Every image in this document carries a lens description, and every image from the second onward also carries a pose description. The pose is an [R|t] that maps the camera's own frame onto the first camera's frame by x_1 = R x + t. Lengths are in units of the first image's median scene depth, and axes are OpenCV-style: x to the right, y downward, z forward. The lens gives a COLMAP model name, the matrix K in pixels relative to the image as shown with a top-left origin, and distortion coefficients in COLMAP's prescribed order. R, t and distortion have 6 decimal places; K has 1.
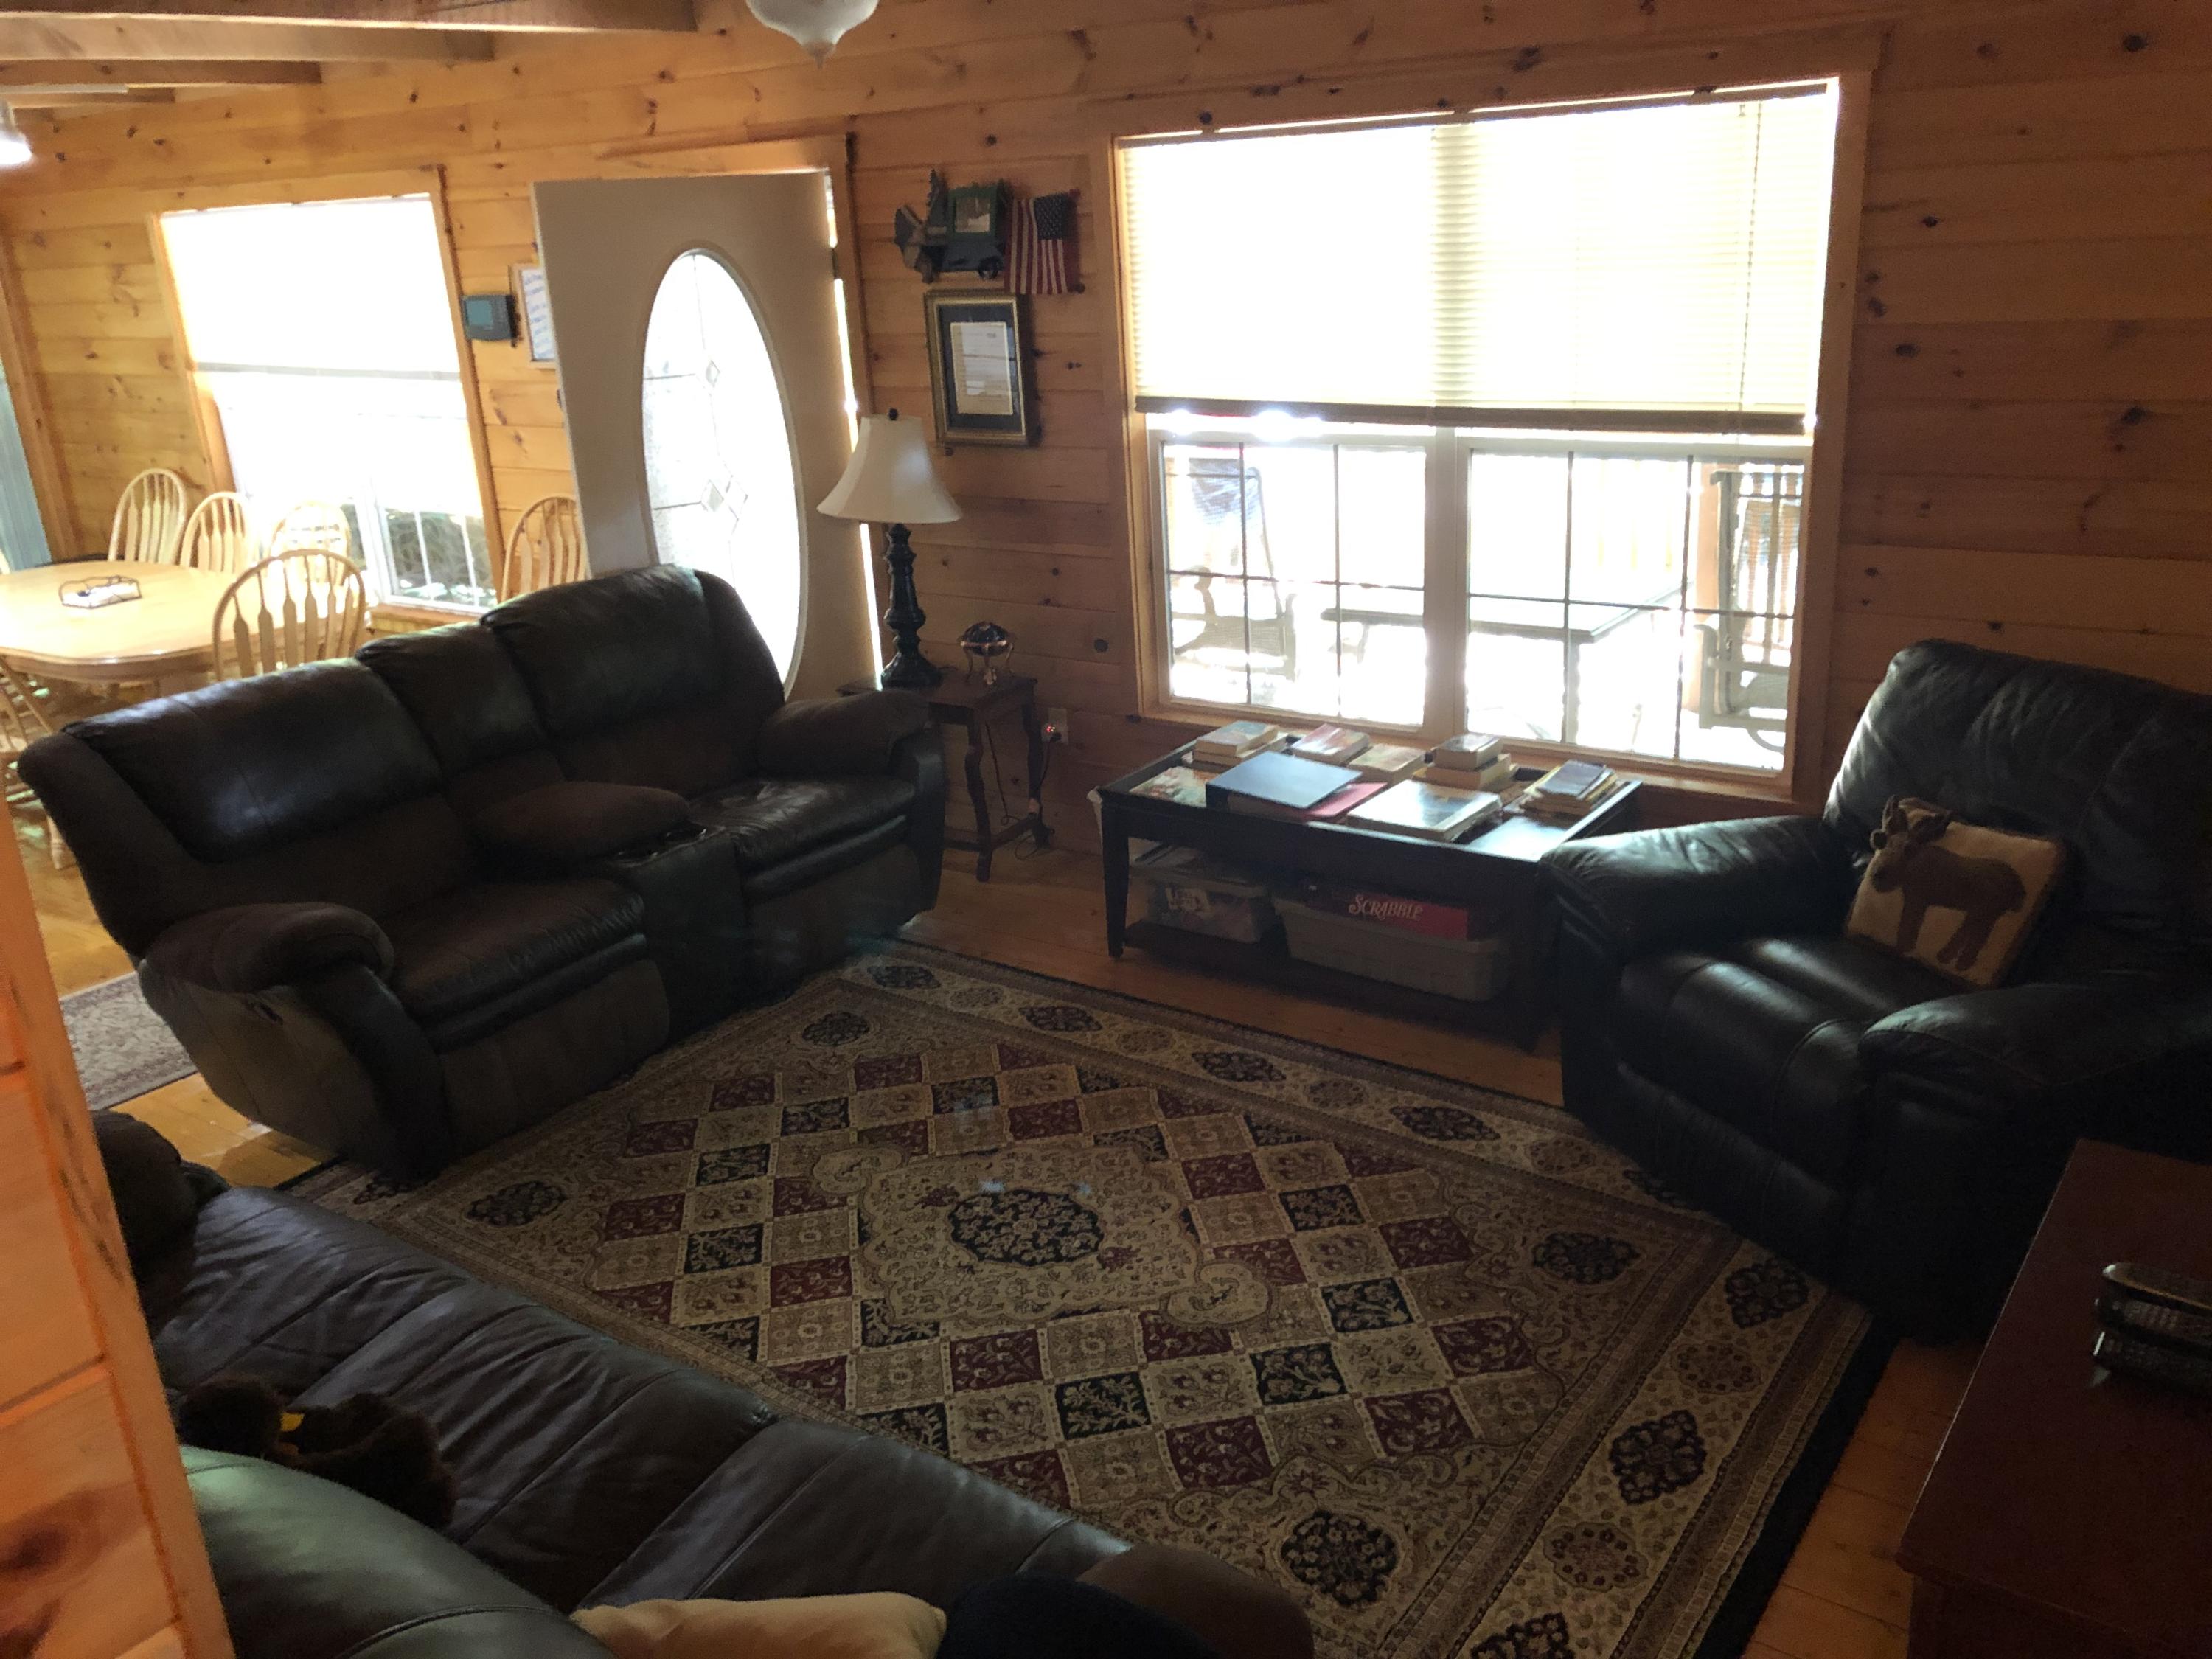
lens RADIAL K [[1804.3, 0, 1108.1], [0, 1804.3, 842.1], [0, 0, 1]] dist [0.013944, -0.019605]
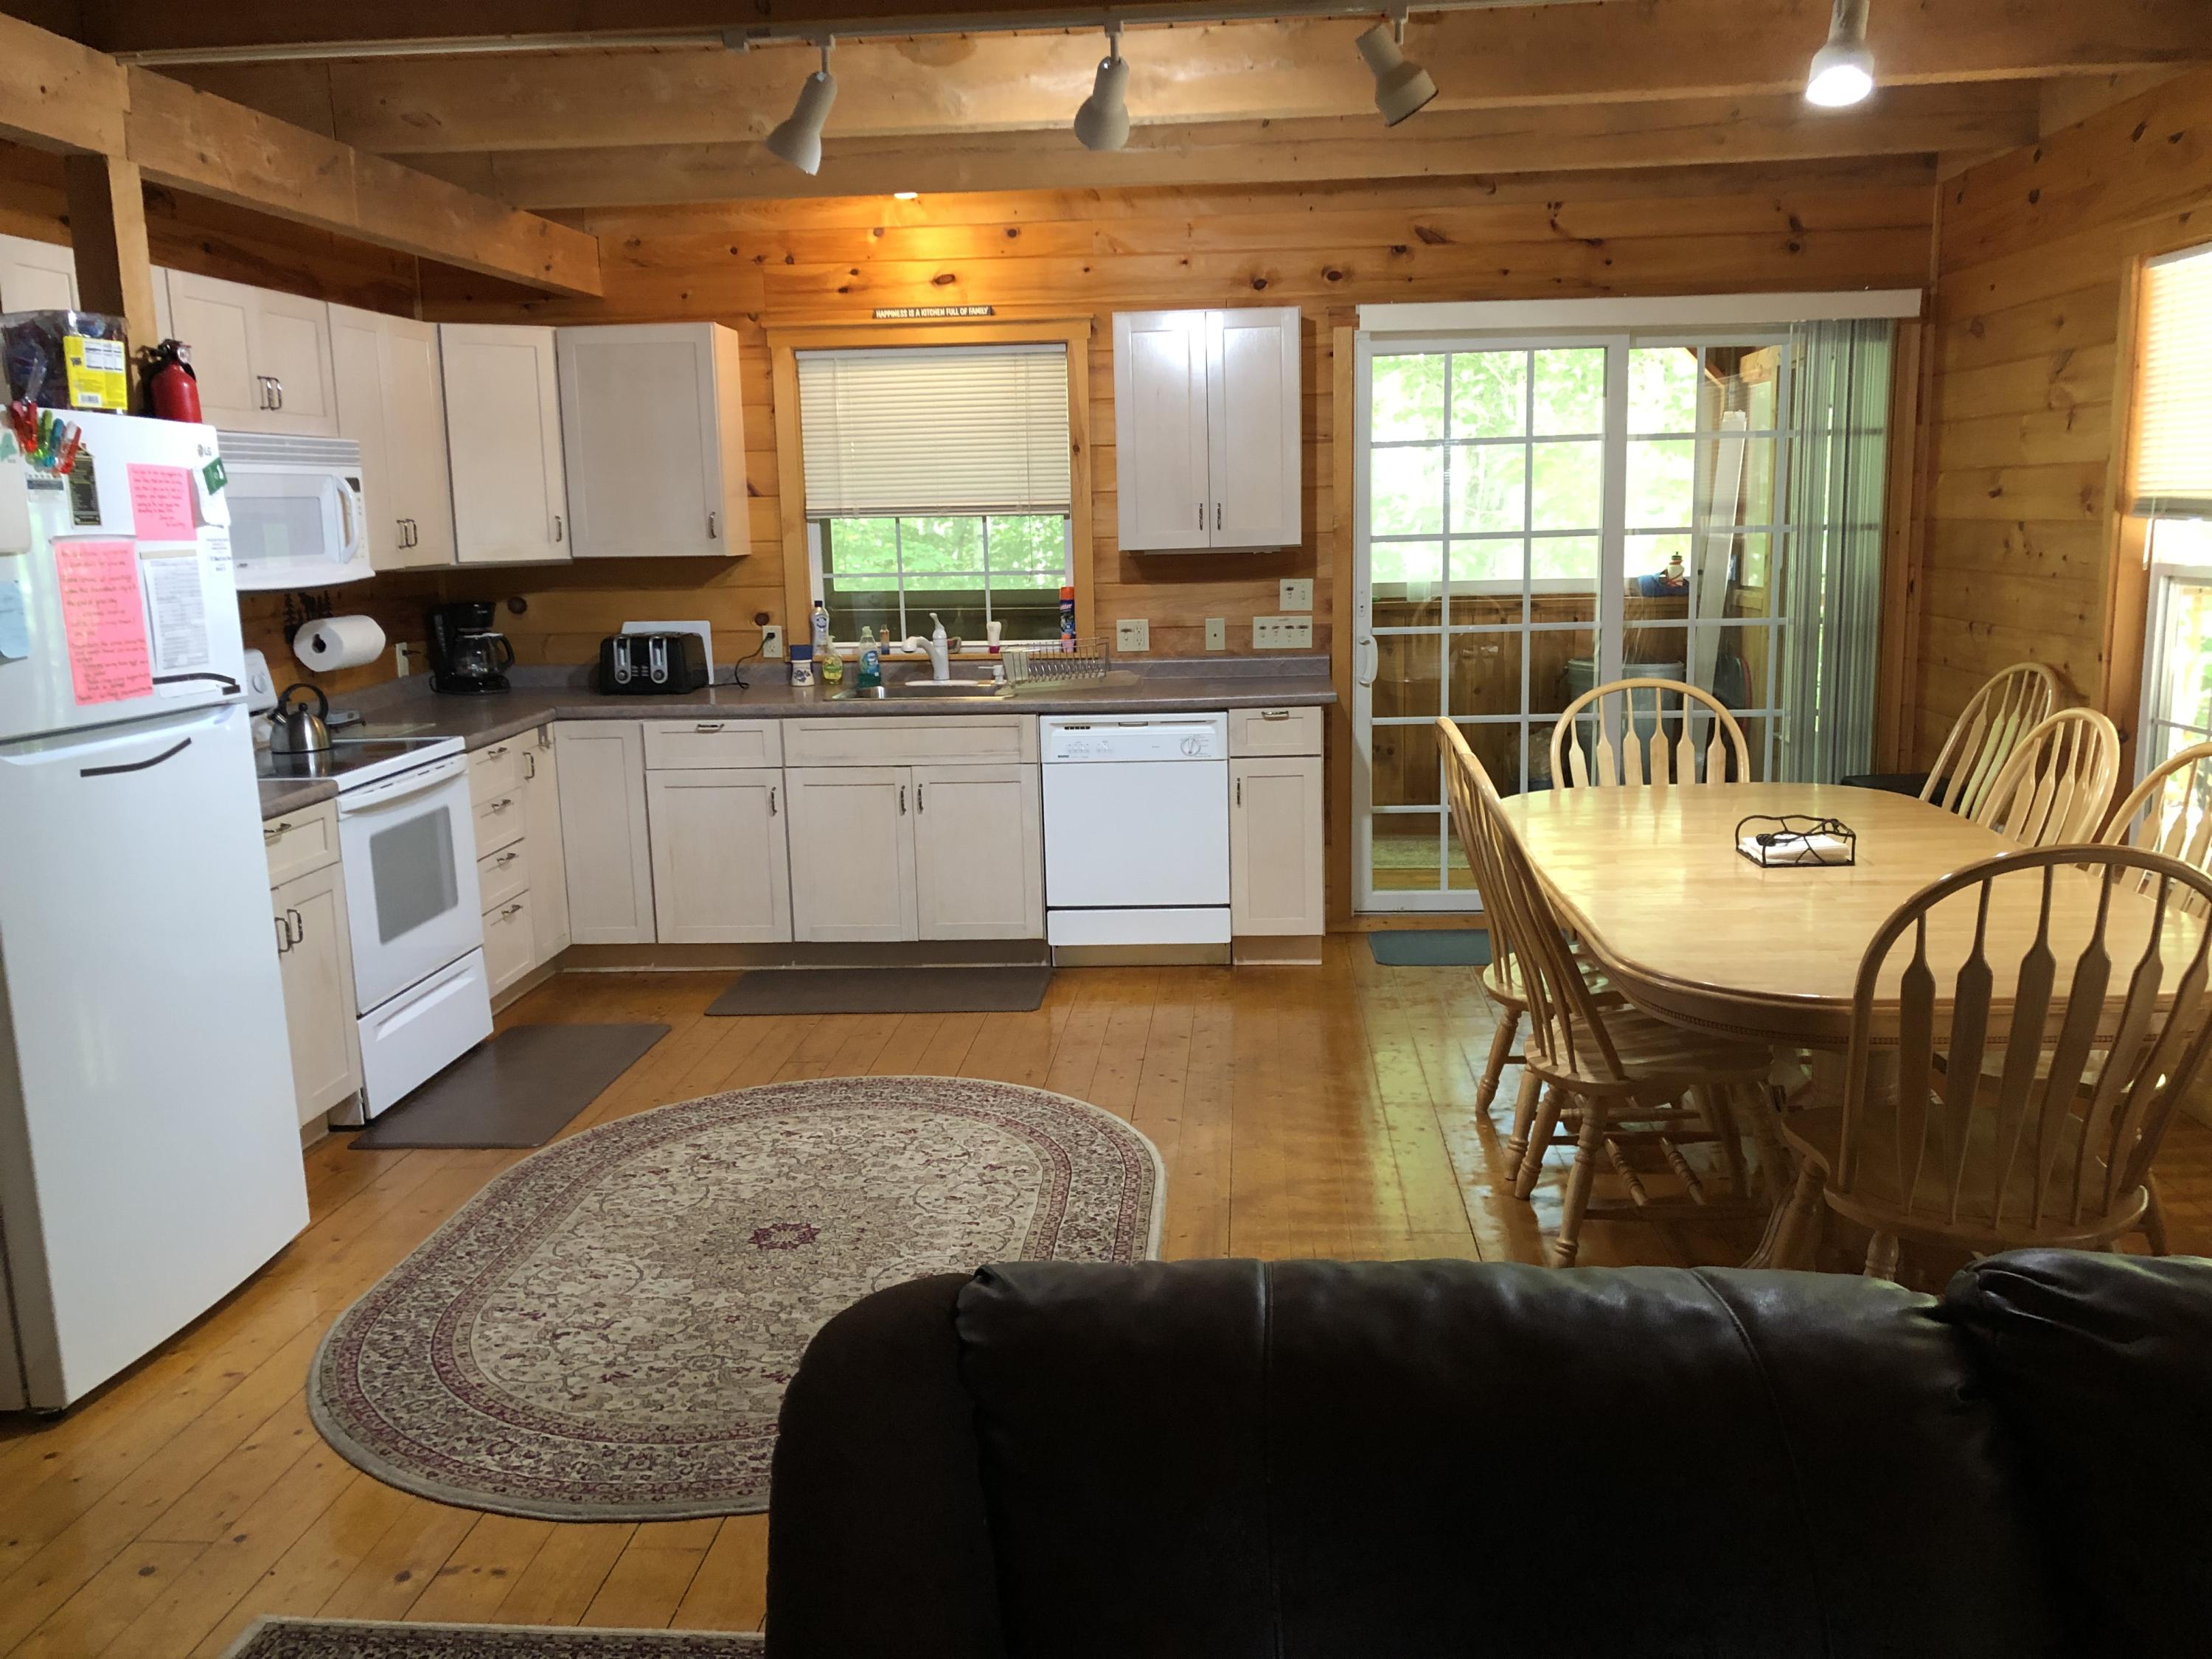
lens RADIAL K [[1804.3, 0, 1094.1], [0, 1804.3, 847.7], [0, 0, 1]] dist [0.013944, -0.019605]
pose [[0.502995, 0.195856, -0.841805, -0.143237], [-0.287604, 0.956408, 0.050671, -0.082539], [0.815034, 0.216619, 0.537398, 0.407905]]
